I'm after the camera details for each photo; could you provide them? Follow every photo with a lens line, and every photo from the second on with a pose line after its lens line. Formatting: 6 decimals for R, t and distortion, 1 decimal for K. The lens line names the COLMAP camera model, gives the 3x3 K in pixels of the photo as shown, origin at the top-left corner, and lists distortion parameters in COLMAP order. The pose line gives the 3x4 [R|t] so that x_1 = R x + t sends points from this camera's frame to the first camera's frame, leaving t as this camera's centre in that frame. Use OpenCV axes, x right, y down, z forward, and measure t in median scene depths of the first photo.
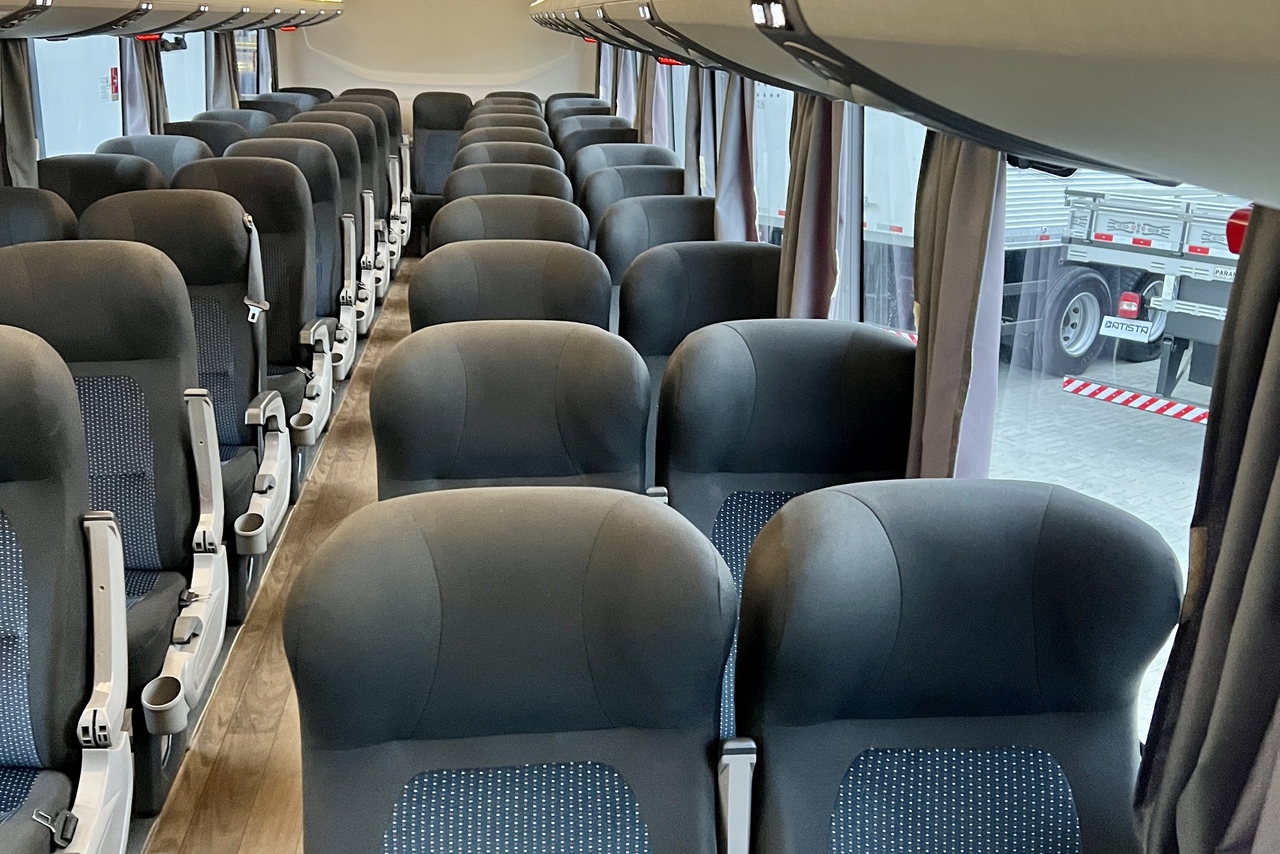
lens RADIAL K [[1272.4, 0, 648.8], [0, 1272.4, 431.3], [0, 0, 1]] dist [0.110511, -0.216384]
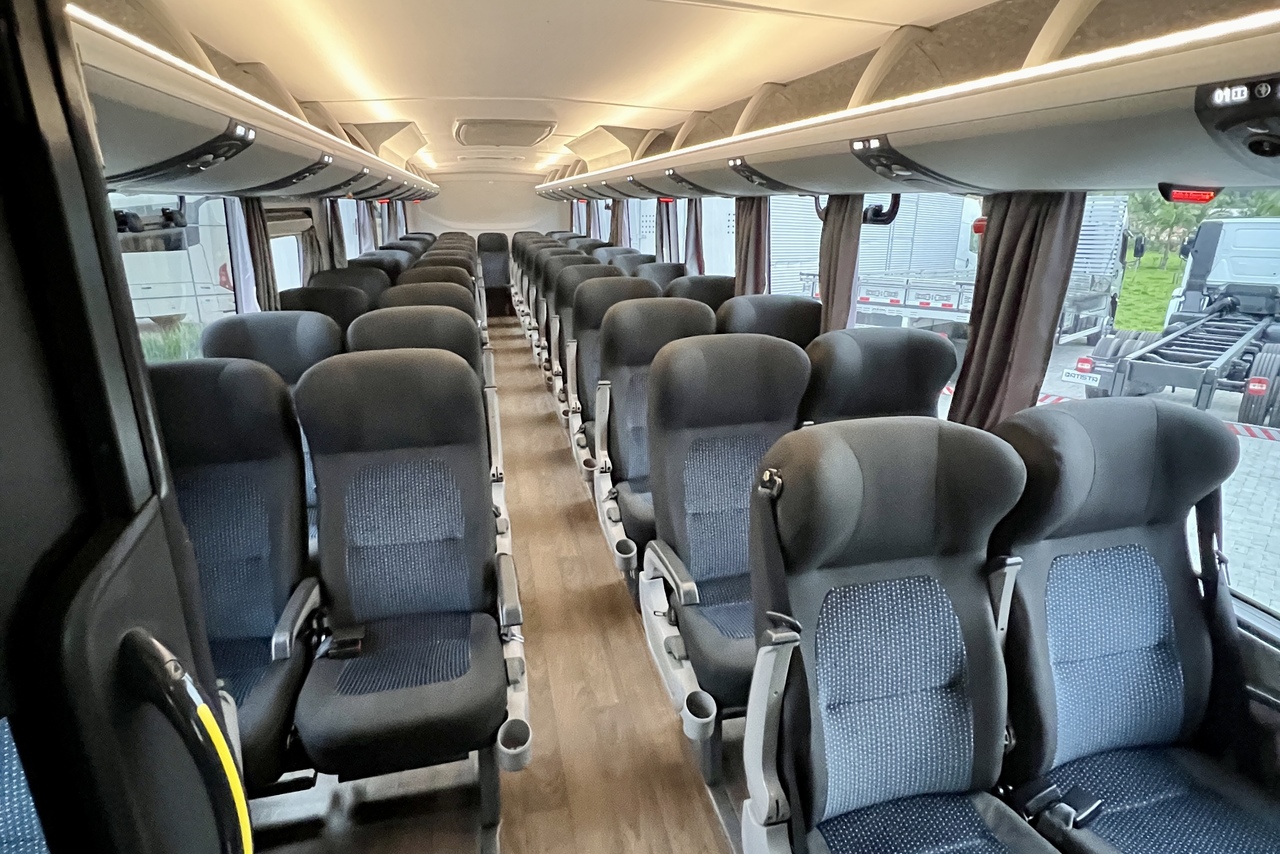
lens RADIAL K [[682.4, 0, 640.0], [0, 682.4, 427.0], [0, 0, 1]] dist [-0.003188, 0.000196]
pose [[0.992796, -0.058445, 0.104591, -0.220948], [0.057285, 0.998259, 0.014065, 0.105663], [-0.105231, -0.007972, 0.994416, -0.214021]]
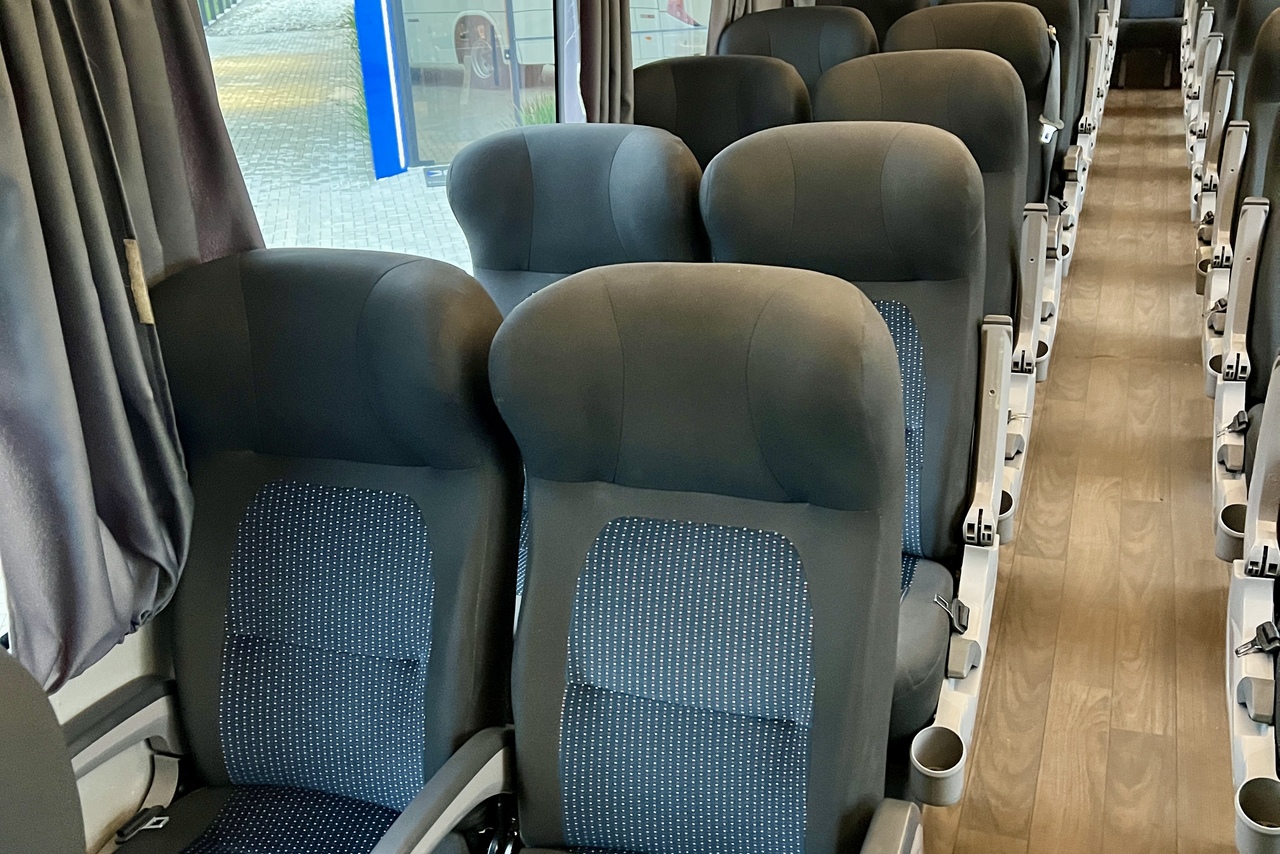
lens RADIAL K [[1272.4, 0, 648.8], [0, 1272.4, 431.3], [0, 0, 1]] dist [0.110511, -0.216384]
pose [[0.894270, 0.107374, -0.434456, -0.173014], [-0.056354, 0.990081, 0.128699, 0.029118], [0.443966, -0.090608, 0.891451, -0.014643]]
